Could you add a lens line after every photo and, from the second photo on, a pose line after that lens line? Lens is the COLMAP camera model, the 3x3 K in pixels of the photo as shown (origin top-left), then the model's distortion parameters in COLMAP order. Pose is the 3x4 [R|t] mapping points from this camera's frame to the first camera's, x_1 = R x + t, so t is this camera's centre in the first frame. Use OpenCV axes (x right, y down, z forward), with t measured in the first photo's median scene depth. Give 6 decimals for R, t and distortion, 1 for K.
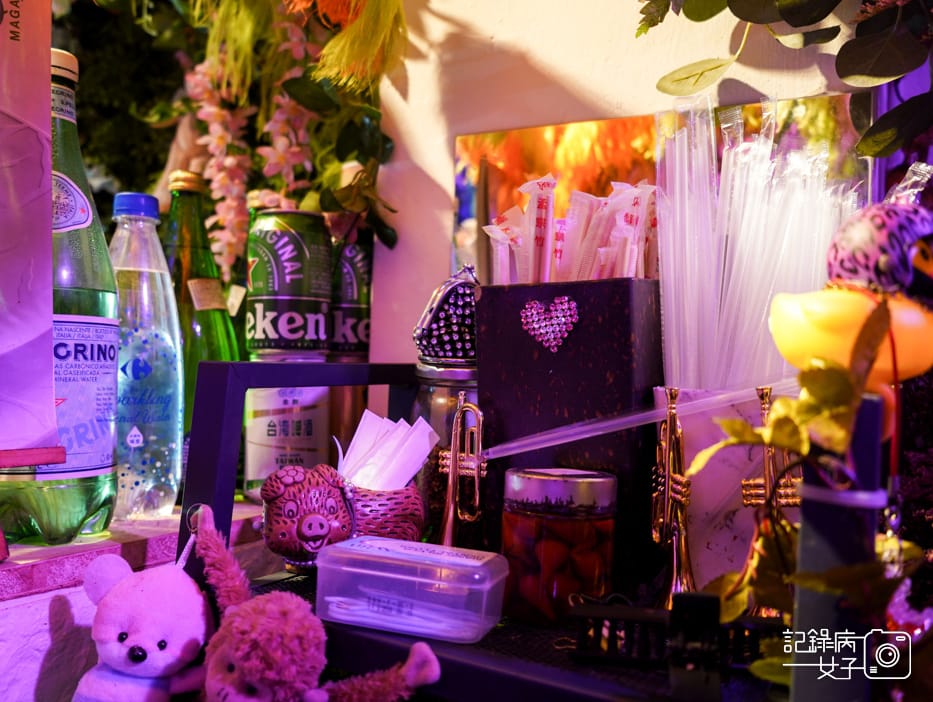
lens RADIAL K [[824.8, 0, 466.5], [0, 824.8, 351.0], [0, 0, 1]] dist [-0.015579, 0.011770]
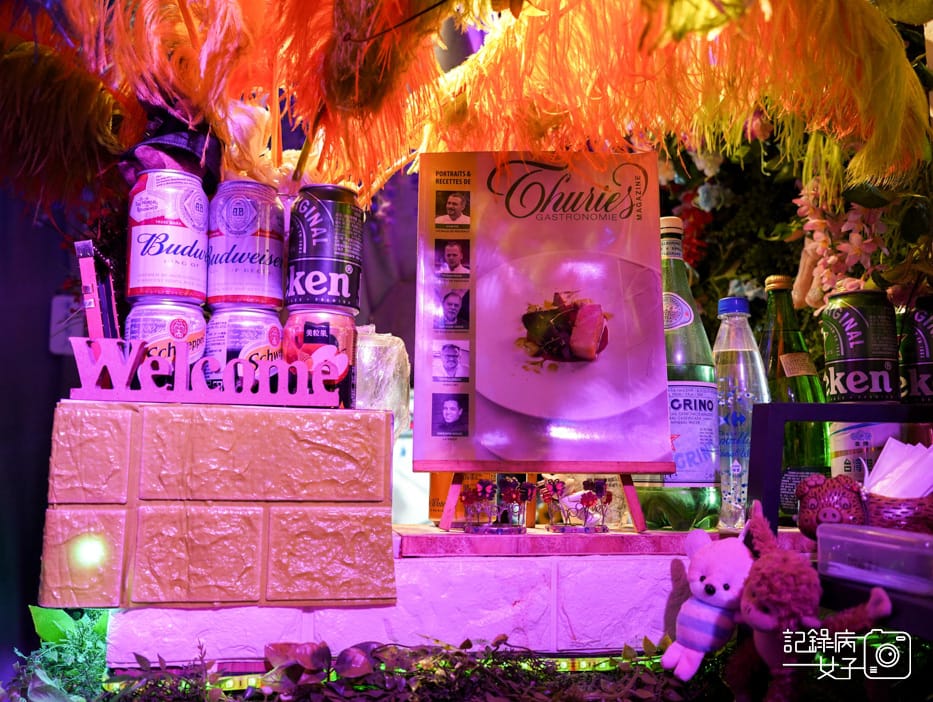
lens RADIAL K [[824.8, 0, 466.5], [0, 824.8, 351.0], [0, 0, 1]] dist [-0.015579, 0.011770]
pose [[0.659906, -0.113059, -0.742793, 0.407009], [0.016447, 0.990551, -0.136157, 0.102759], [0.751168, 0.077634, 0.655530, -0.324928]]
